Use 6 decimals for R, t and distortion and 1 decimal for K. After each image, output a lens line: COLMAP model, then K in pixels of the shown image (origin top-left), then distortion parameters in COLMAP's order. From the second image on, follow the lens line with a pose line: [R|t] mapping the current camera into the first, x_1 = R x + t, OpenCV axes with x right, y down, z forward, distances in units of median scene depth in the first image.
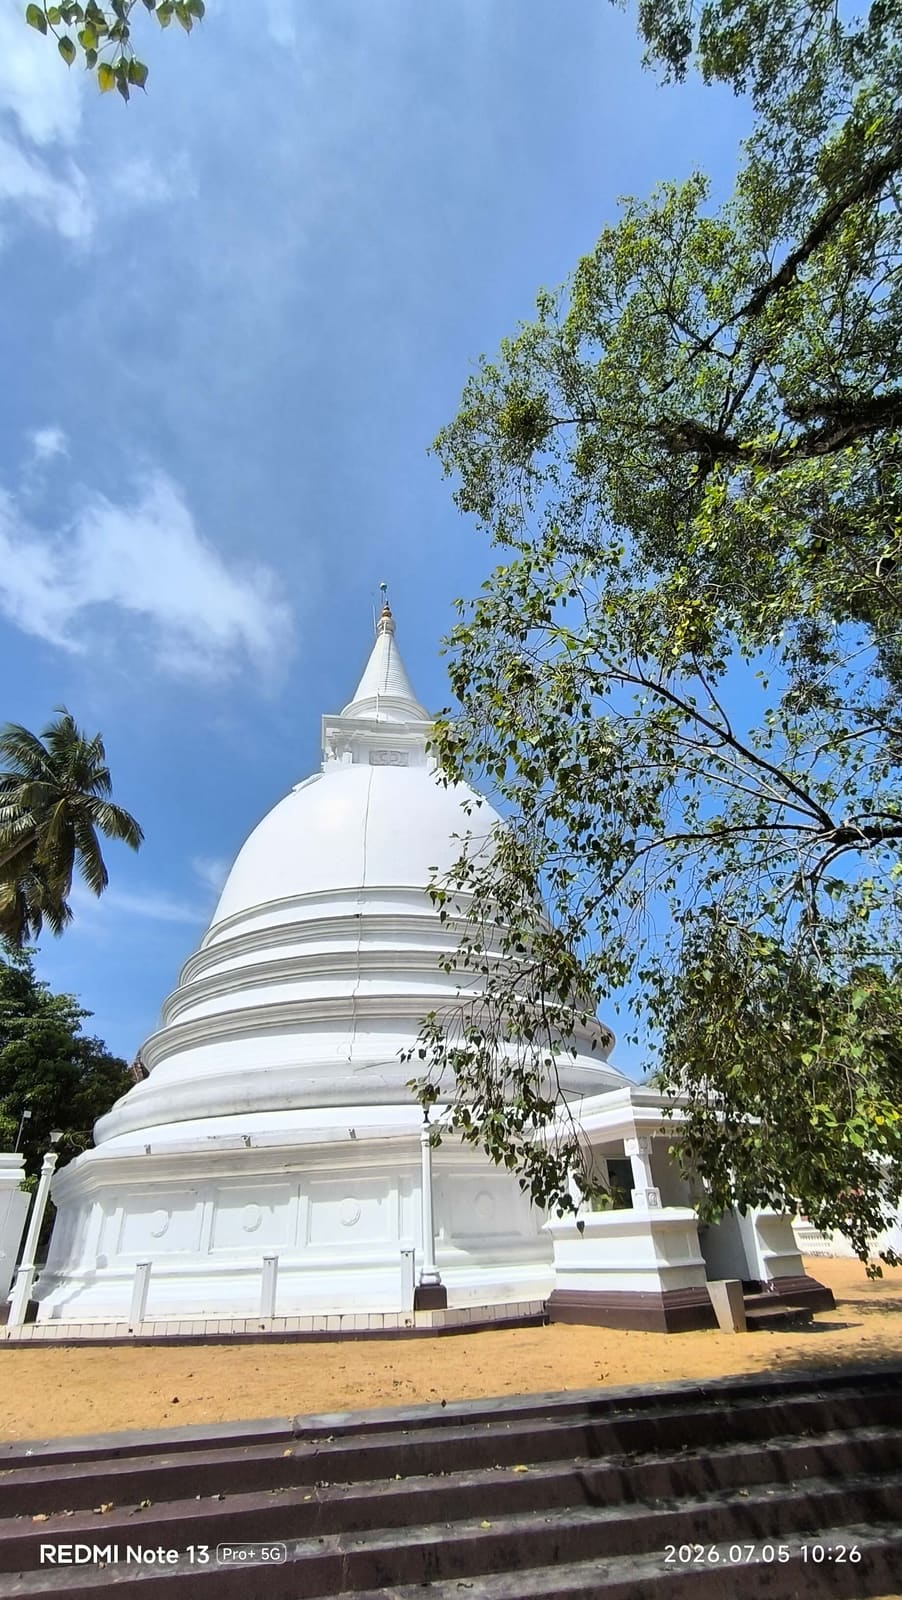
lens RADIAL K [[738.1, 0, 456.4], [0, 738.1, 804.2], [0, 0, 1]] dist [-0.033875, 0.020277]
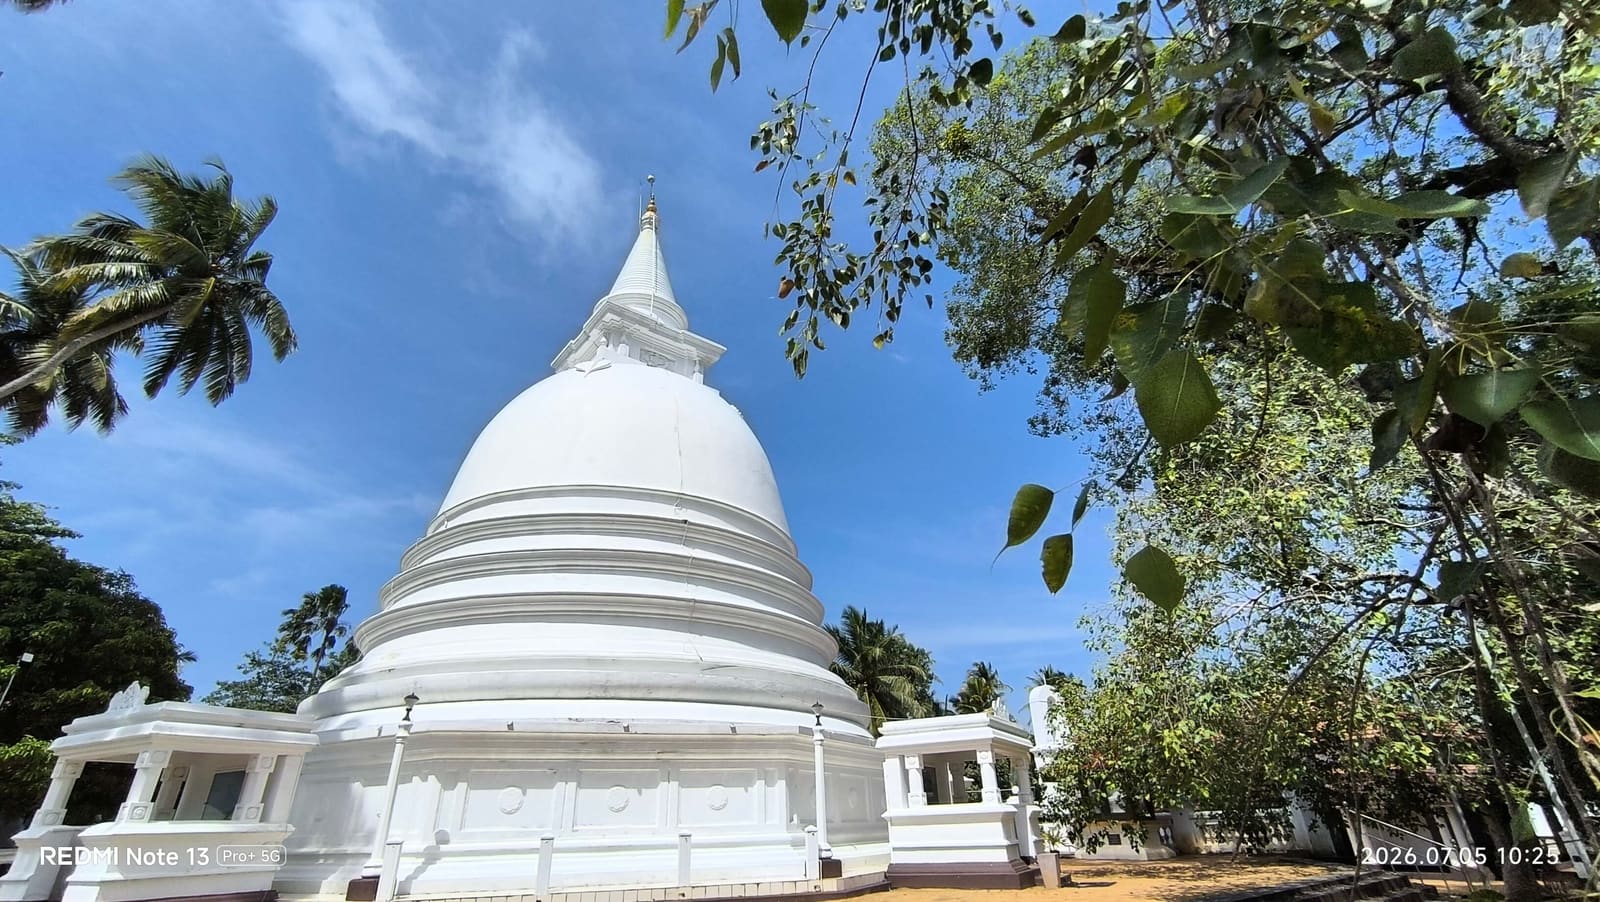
lens RADIAL K [[730.7, 0, 825.0], [0, 730.7, 445.4], [0, 0, 1]] dist [-0.052051, 0.022940]
pose [[0.871619, 0.246650, 0.423609, -0.575756], [-0.260306, 0.965166, -0.026371, 0.031254], [-0.415358, -0.087282, 0.905461, -0.004548]]
